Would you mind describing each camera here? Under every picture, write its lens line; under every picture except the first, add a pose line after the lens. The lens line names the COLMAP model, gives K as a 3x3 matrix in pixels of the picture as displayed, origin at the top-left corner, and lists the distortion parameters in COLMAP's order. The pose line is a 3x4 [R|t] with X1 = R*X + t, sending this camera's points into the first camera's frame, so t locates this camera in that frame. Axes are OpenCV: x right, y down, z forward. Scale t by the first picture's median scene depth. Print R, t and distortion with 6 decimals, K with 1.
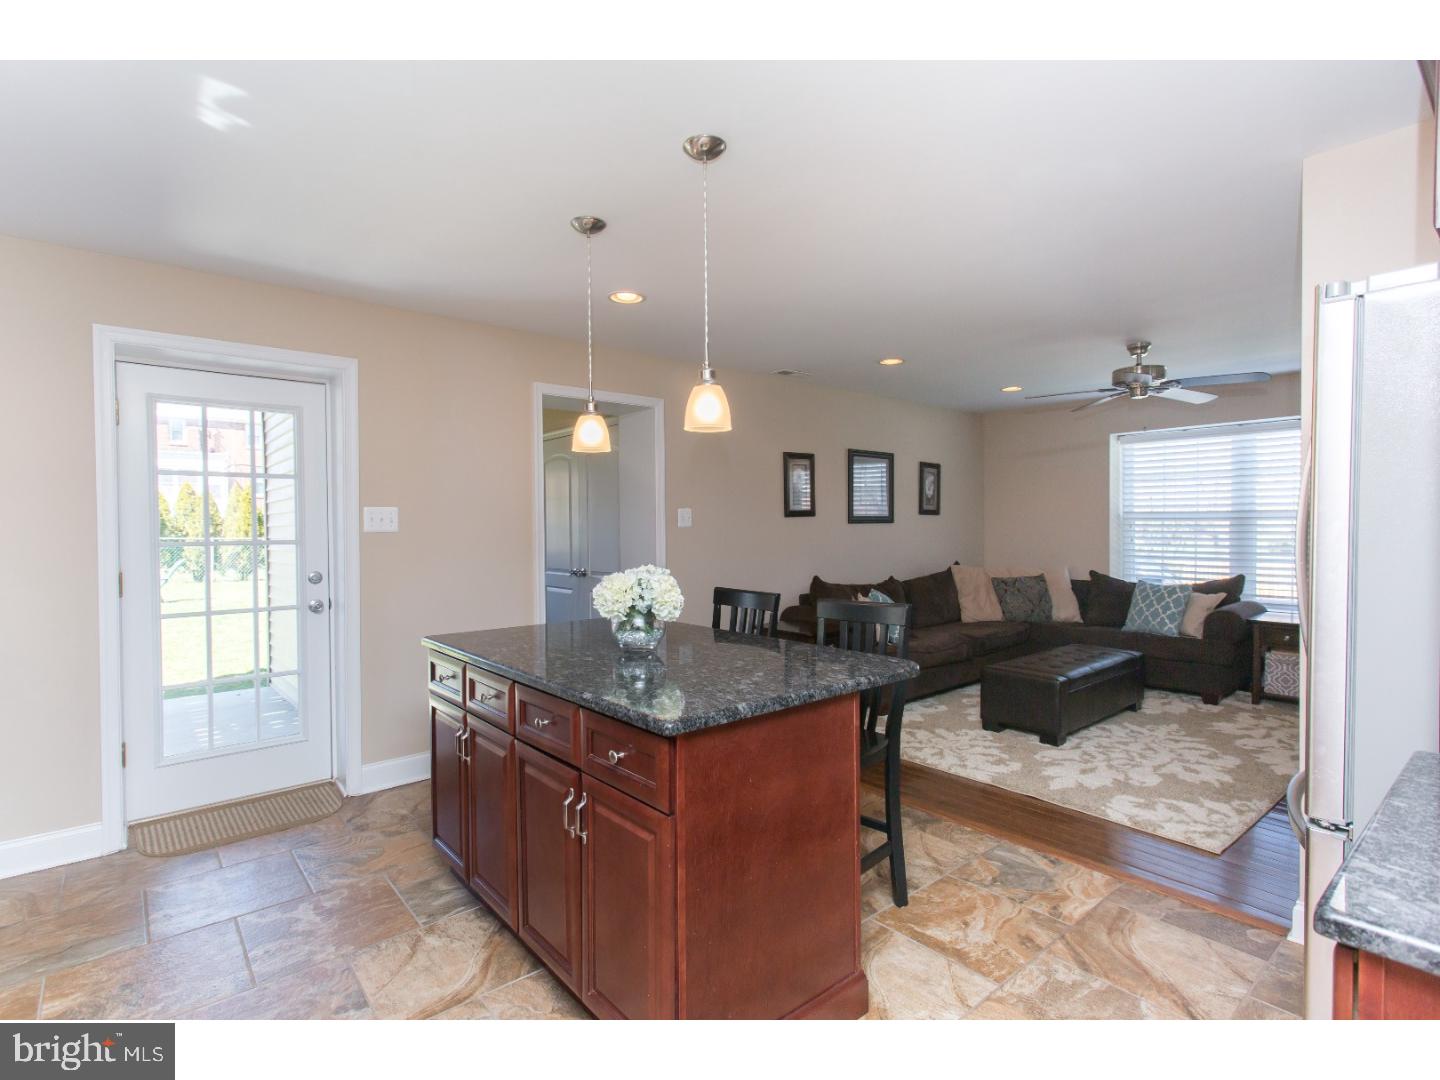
lens RADIAL K [[710.6, 0, 714.5], [0, 710.6, 537.3], [0, 0, 1]] dist [0.004929, 0.001489]
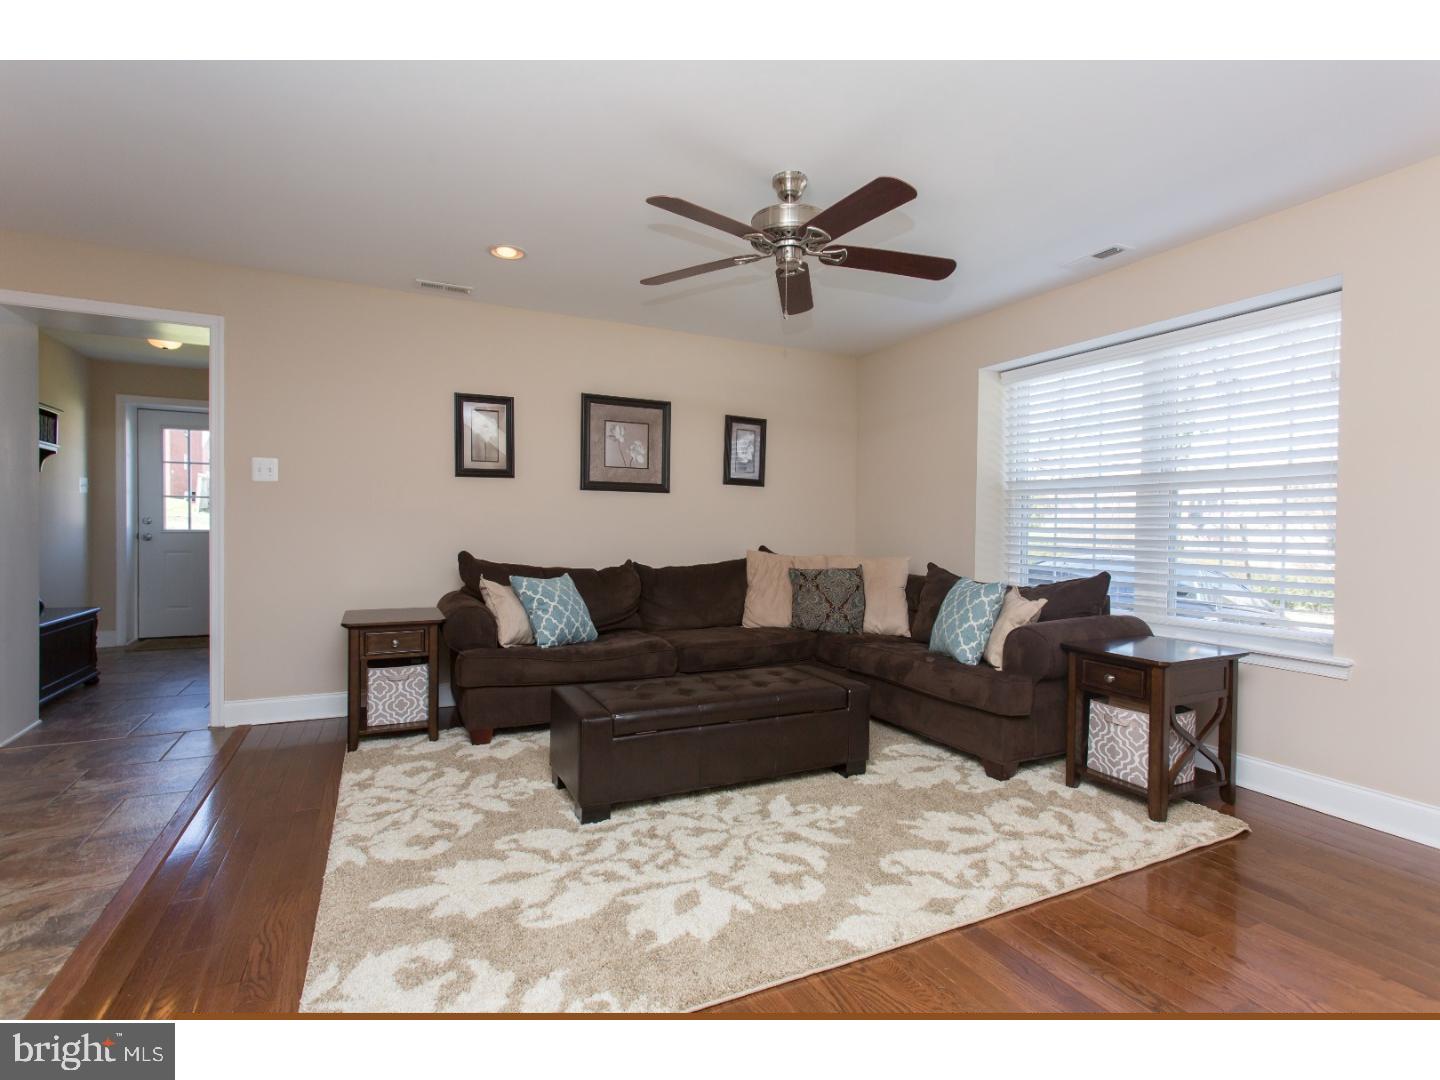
lens RADIAL K [[688.6, 0, 716.3], [0, 688.6, 543.4], [0, 0, 1]] dist [0.001597, 0.000450]
pose [[0.969243, 0.026587, -0.244664, 0.763359], [-0.025478, 0.999646, 0.007698, 0.042801], [0.244782, -0.001228, 0.969577, 0.462419]]
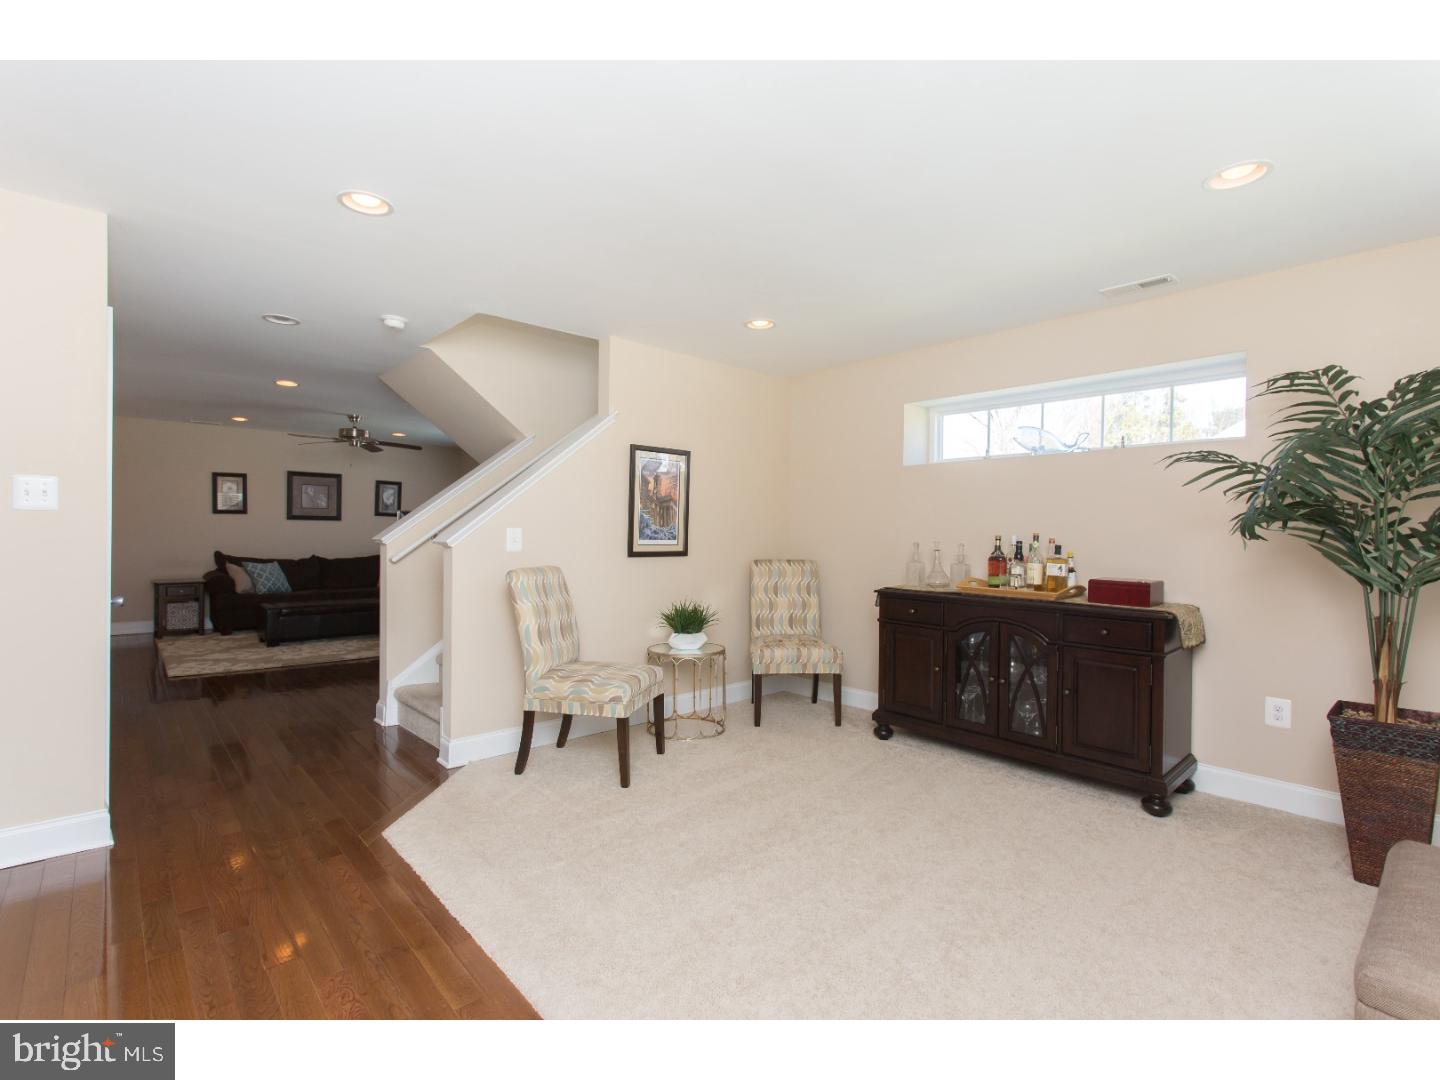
lens RADIAL K [[675.4, 0, 720.0], [0, 675.4, 540.0], [0, 0, 1]] dist [0.000983, 0.000343]
pose [[0.999149, 0.018495, 0.036854, 1.571867], [-0.018127, 0.999783, -0.010312, 0.032393], [-0.037037, 0.009635, 0.999267, -0.706989]]
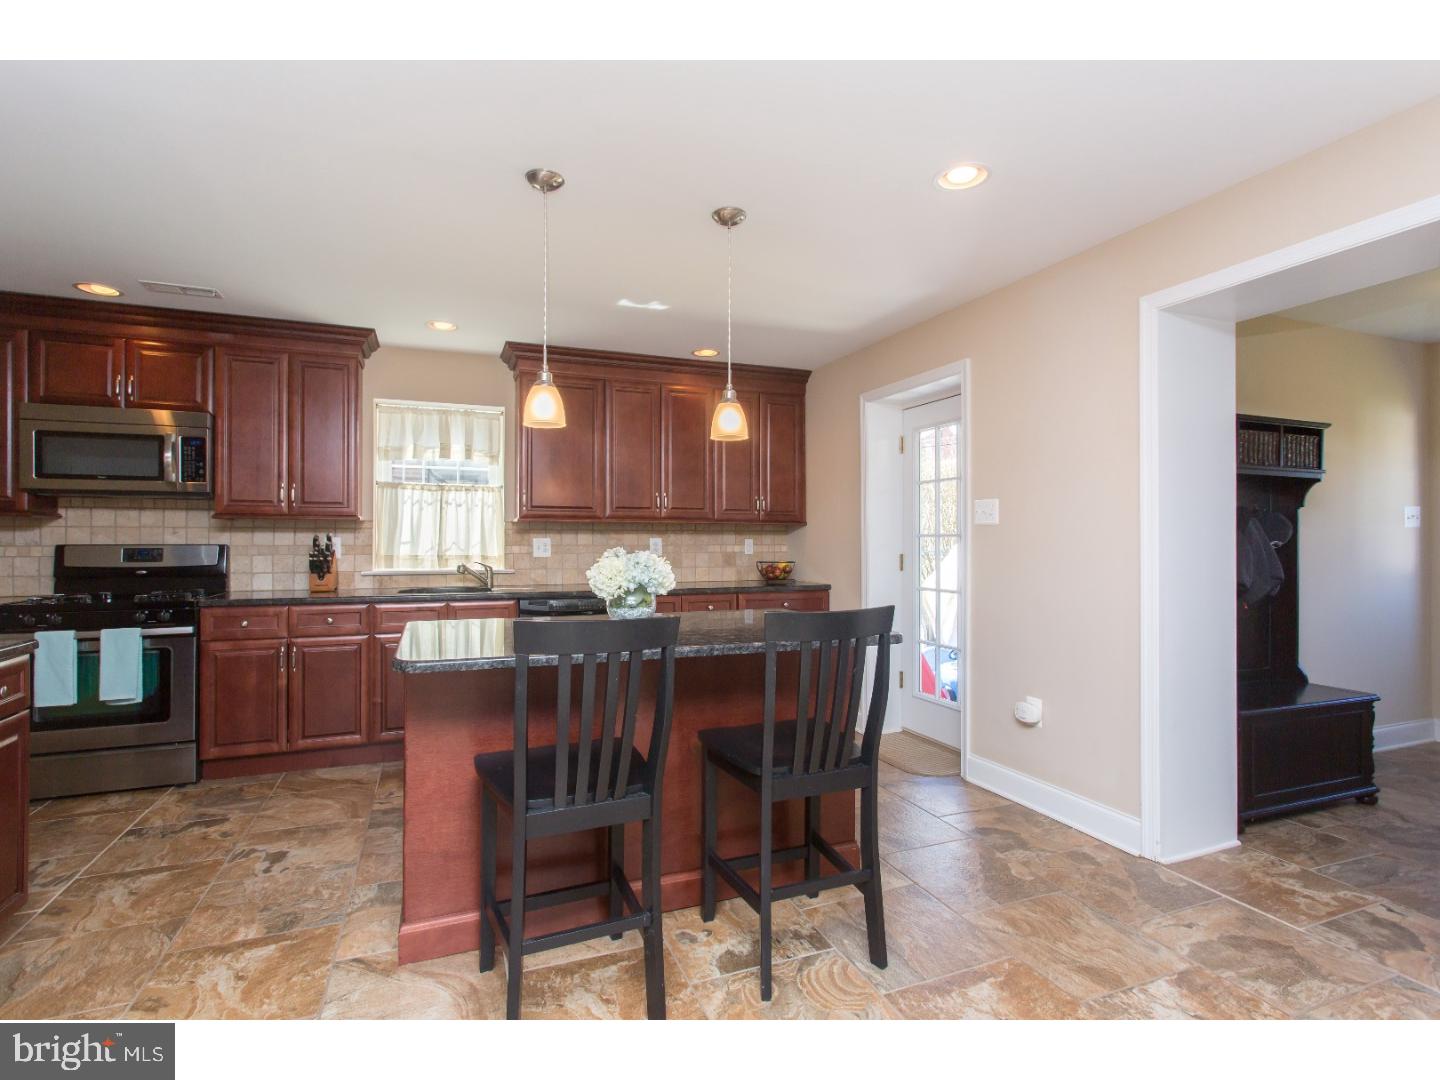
lens RADIAL K [[710.6, 0, 714.5], [0, 710.6, 537.3], [0, 0, 1]] dist [0.004929, 0.001489]
pose [[-0.318126, 0.001861, -0.948047, 0.520630], [-0.016292, 0.999840, 0.007430, 0.007900], [0.947908, 0.017809, -0.318045, 0.858281]]
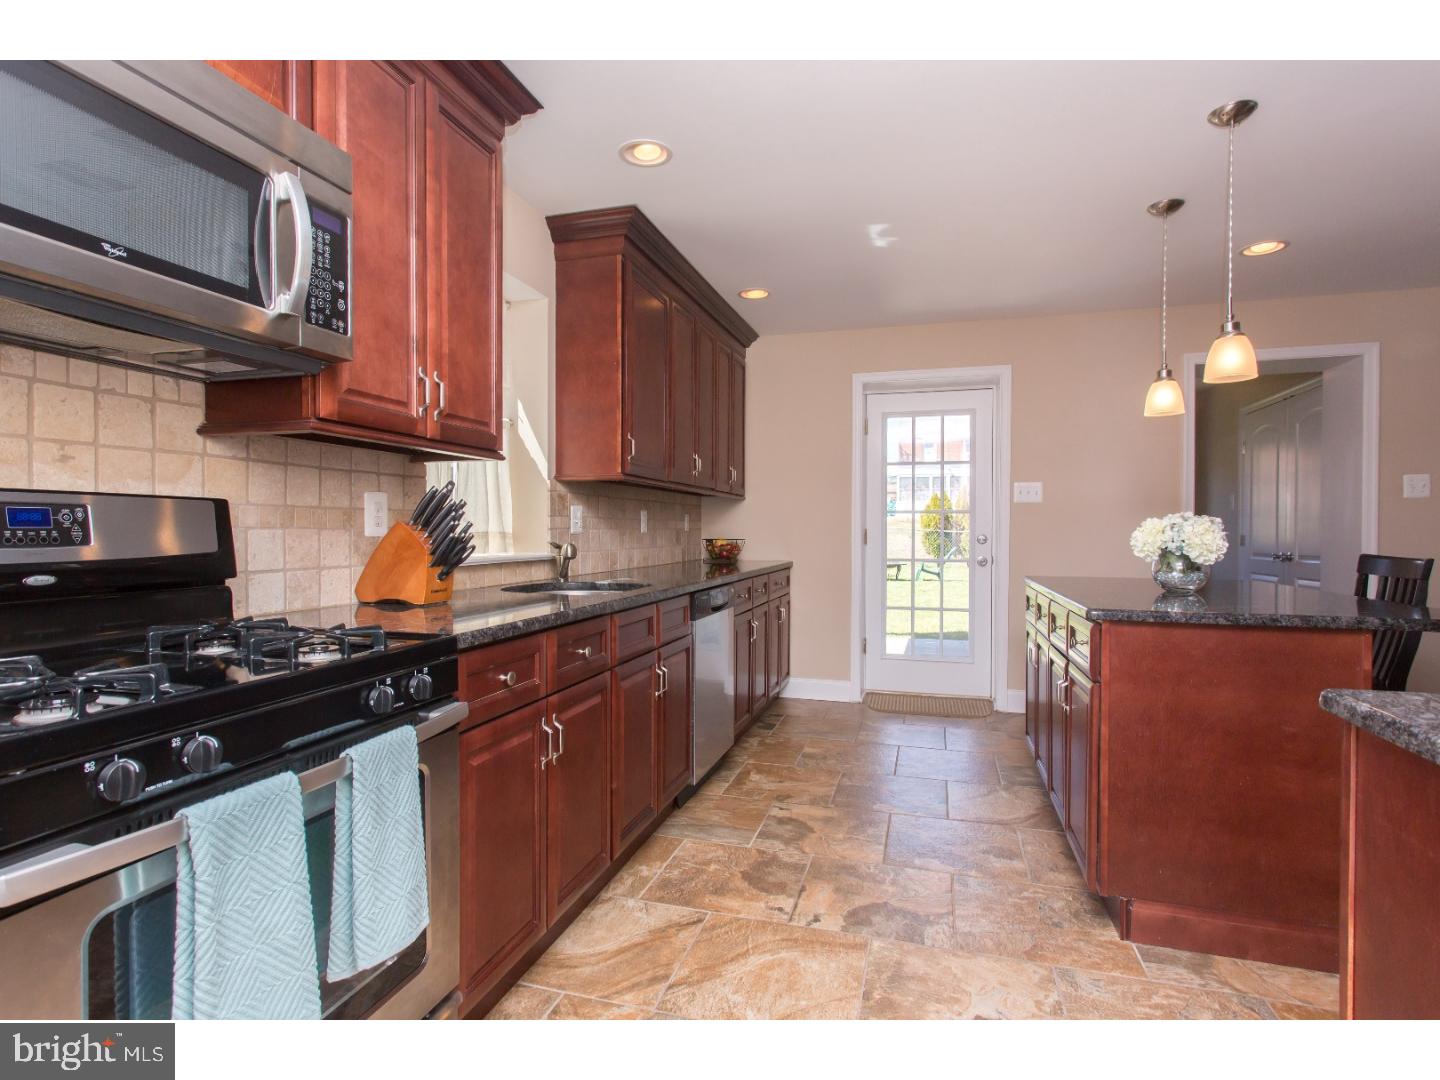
lens RADIAL K [[735.1, 0, 716.8], [0, 735.1, 536.8], [0, 0, 1]] dist [0.001664, 0.000059]
pose [[0.552500, 0.016286, -0.833353, 0.259457], [-0.021060, 0.999763, 0.005576, 0.049739], [0.833246, 0.014470, 0.552712, -0.127368]]
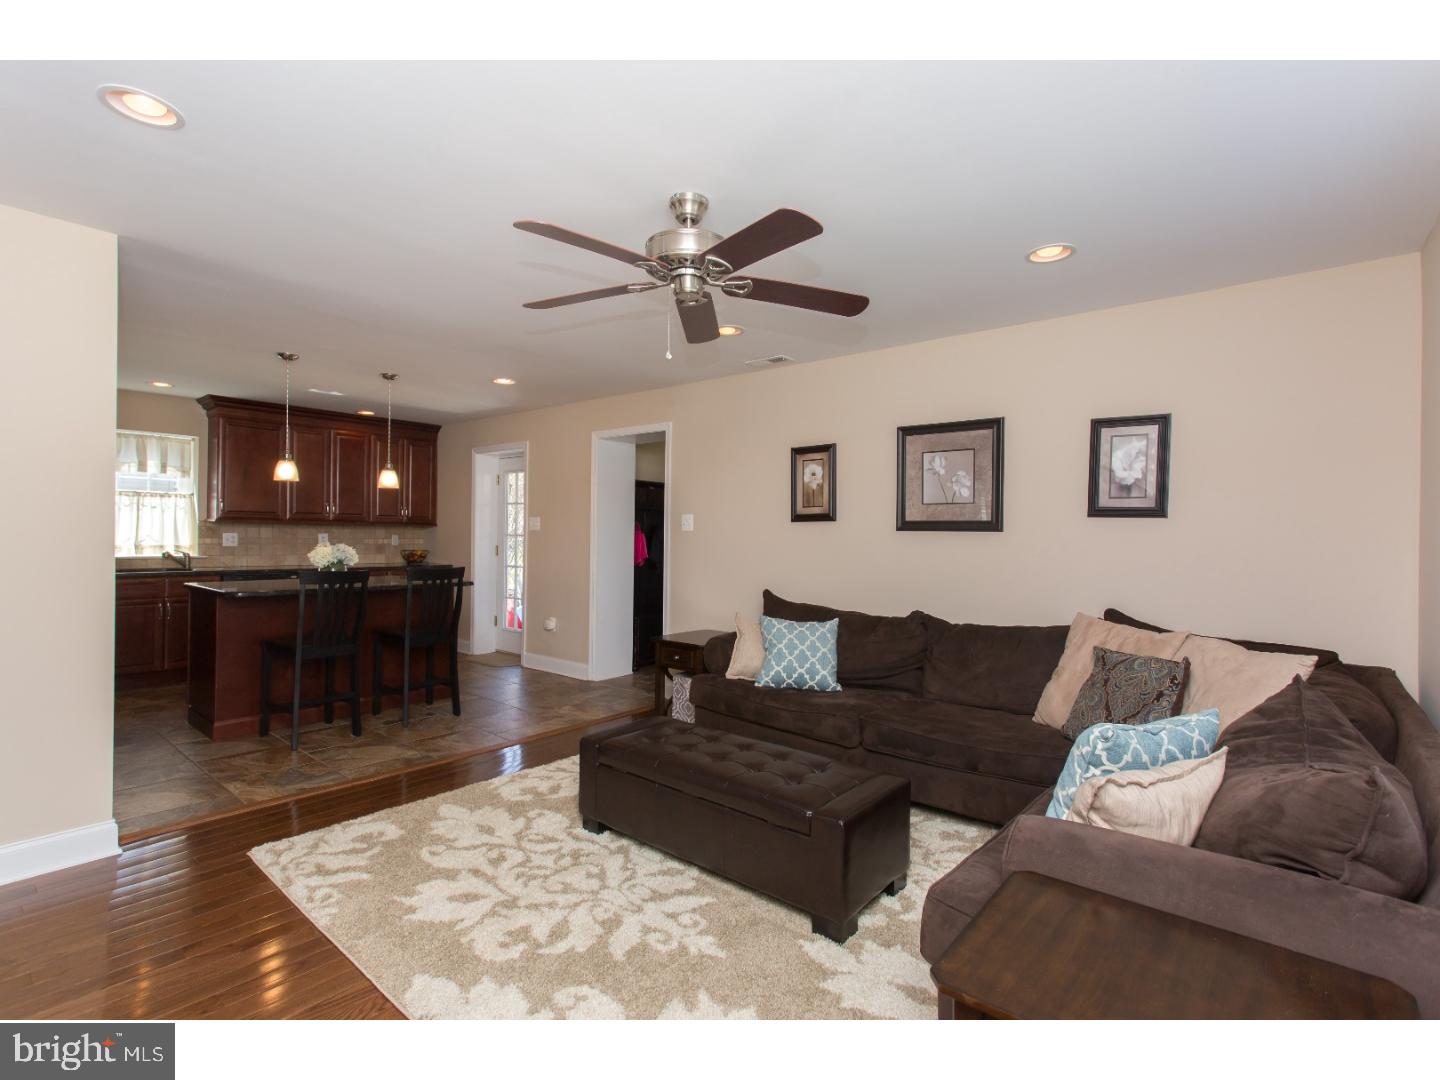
lens RADIAL K [[688.6, 0, 716.3], [0, 688.6, 543.4], [0, 0, 1]] dist [0.001597, 0.000450]
pose [[0.168912, 0.022047, -0.985384, 1.247785], [-0.034158, 0.999280, 0.016503, -0.018292], [0.985039, 0.030871, 0.169544, 1.043754]]
